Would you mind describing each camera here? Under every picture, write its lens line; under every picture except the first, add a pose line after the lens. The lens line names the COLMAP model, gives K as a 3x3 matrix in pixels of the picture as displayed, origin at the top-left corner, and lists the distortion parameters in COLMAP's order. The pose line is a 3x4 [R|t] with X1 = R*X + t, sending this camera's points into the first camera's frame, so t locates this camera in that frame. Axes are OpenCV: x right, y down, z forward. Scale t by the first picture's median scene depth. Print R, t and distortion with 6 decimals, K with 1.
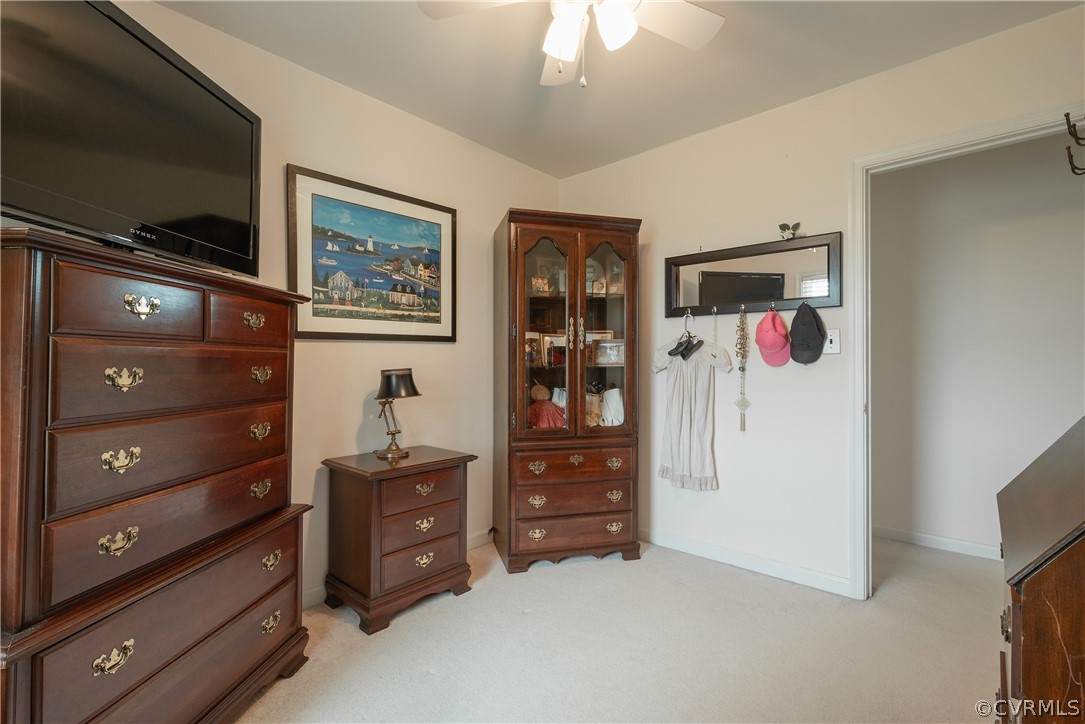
lens RADIAL K [[484.7, 0, 543.7], [0, 484.7, 360.5], [0, 0, 1]] dist [-0.001630, 0.001122]
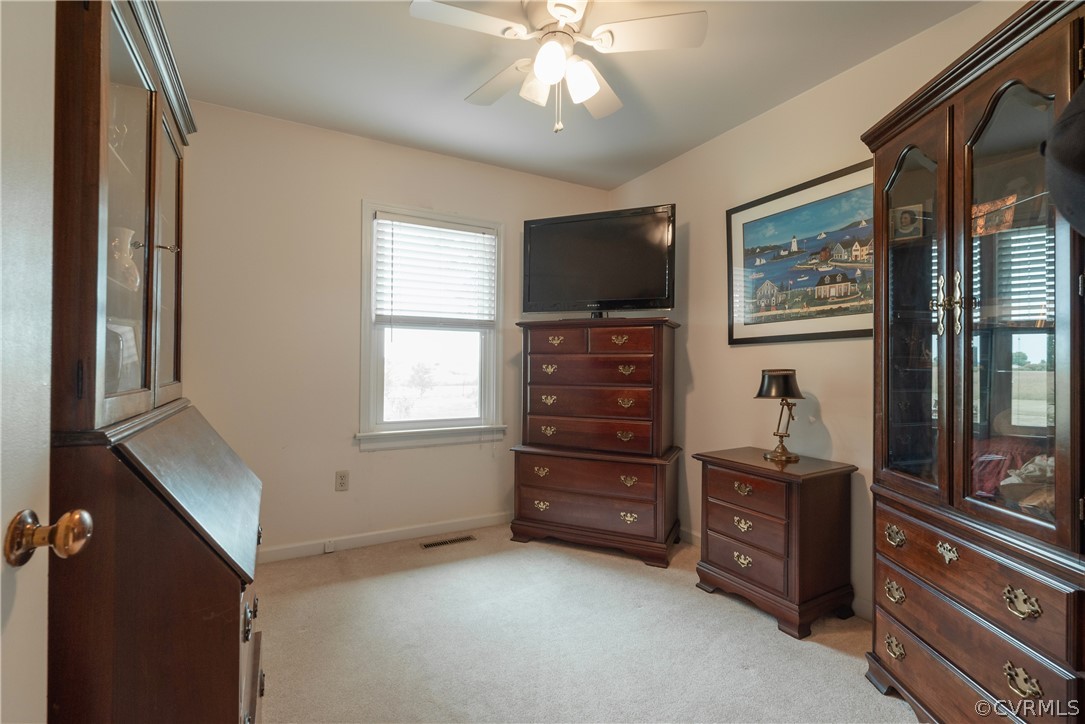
lens RADIAL K [[484.7, 0, 543.0], [0, 484.7, 359.9], [0, 0, 1]] dist [-0.001630, 0.001122]
pose [[-0.319331, -0.011543, -0.947573, 0.728677], [0.001011, 0.999921, -0.012522, 0.008625], [0.947643, -0.004957, -0.319294, 0.805263]]
